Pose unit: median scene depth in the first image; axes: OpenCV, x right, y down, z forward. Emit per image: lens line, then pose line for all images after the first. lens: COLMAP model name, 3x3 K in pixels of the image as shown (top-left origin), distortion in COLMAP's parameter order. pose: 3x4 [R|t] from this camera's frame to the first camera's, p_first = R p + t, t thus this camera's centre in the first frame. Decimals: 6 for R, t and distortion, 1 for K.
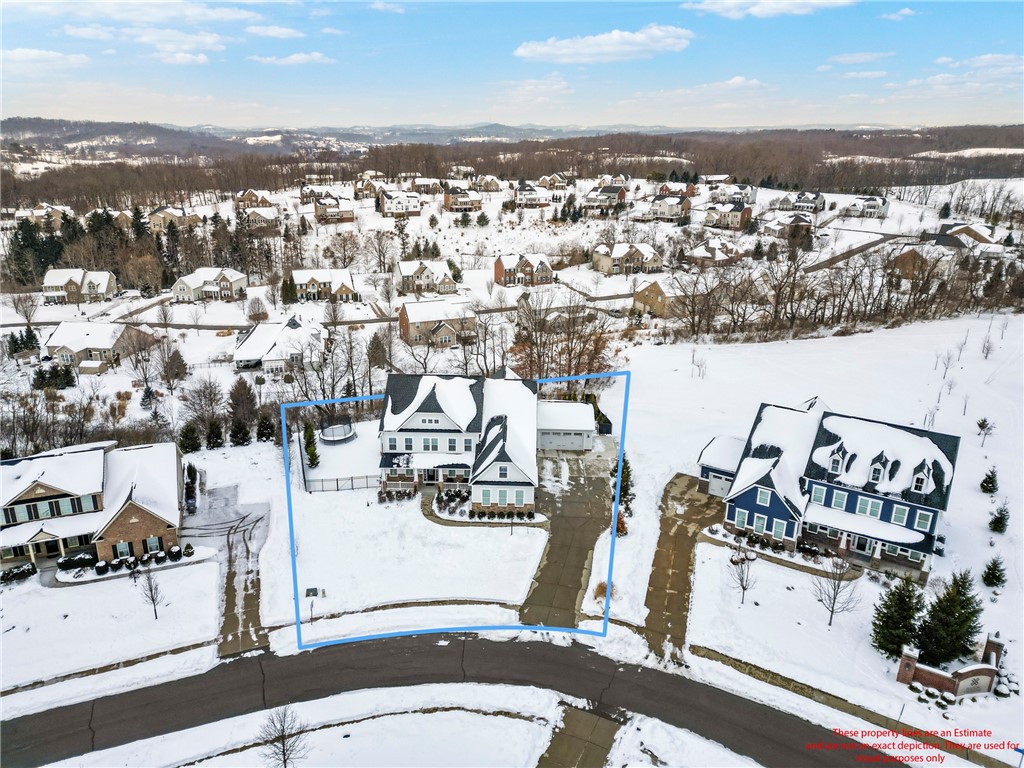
lens RADIAL K [[717.6, 0, 515.1], [0, 717.6, 388.3], [0, 0, 1]] dist [0.082347, -0.004739]
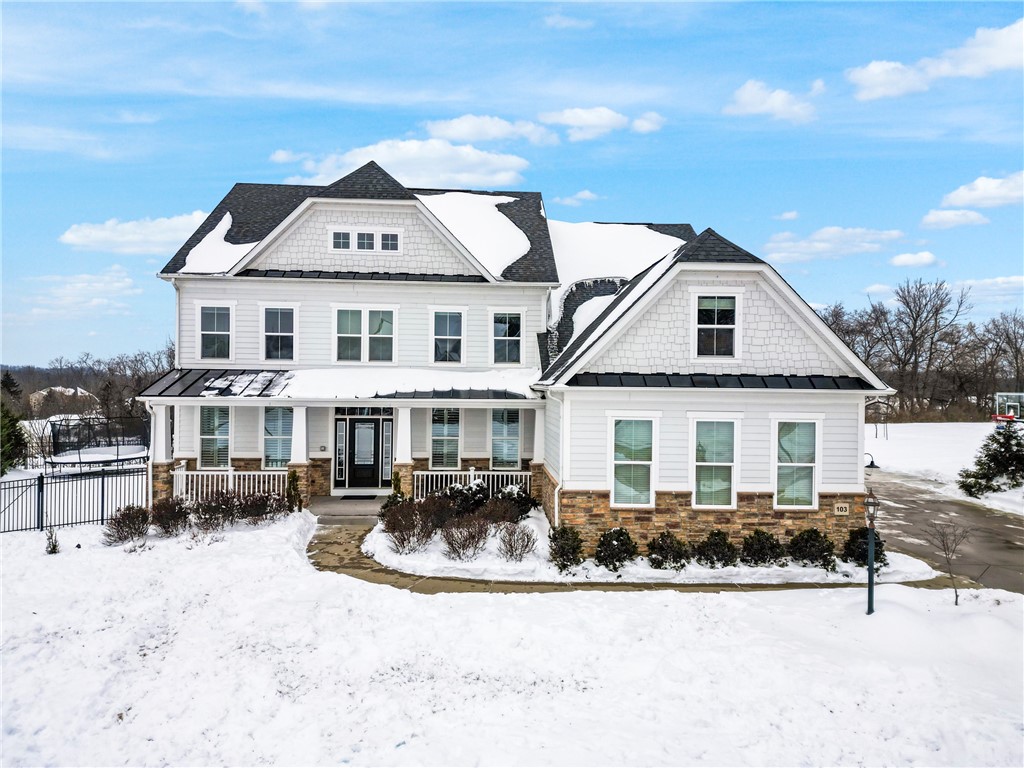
lens RADIAL K [[717.6, 0, 515.1], [0, 717.6, 388.3], [0, 0, 1]] dist [0.082347, -0.004739]
pose [[0.997131, -0.011344, 0.074837, -0.085529], [0.035330, 0.944150, -0.327617, 0.191293], [-0.066941, 0.329321, 0.941842, 0.778398]]
